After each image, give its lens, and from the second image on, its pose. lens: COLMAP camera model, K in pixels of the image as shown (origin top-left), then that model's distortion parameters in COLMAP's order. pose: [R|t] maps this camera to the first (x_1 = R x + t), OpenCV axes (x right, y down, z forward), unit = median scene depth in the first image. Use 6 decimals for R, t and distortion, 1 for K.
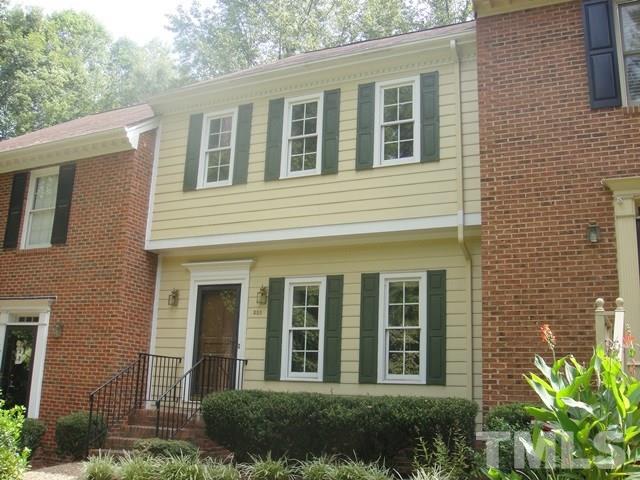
lens RADIAL K [[633.7, 0, 320.3], [0, 633.7, 213.9], [0, 0, 1]] dist [-0.144095, 0.015110]
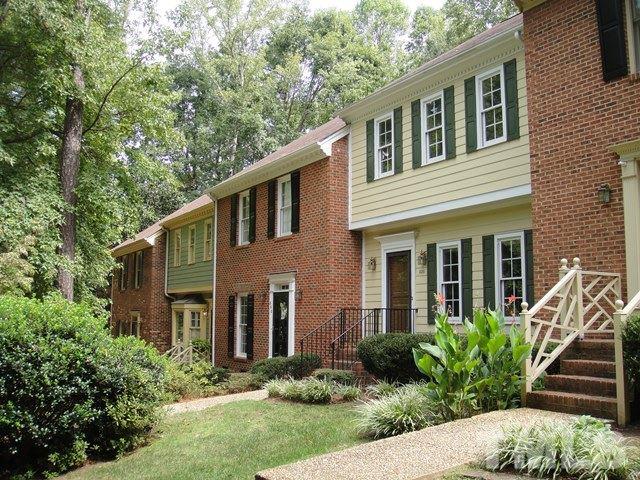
lens RADIAL K [[661.3, 0, 320.0], [0, 661.3, 240.0], [0, 0, 1]] dist [-0.189083, 0.206260]
pose [[0.825790, -0.085323, -0.557486, 0.470991], [0.155694, 0.984565, 0.079939, -0.045160], [0.542061, -0.152810, 0.826329, -0.201024]]
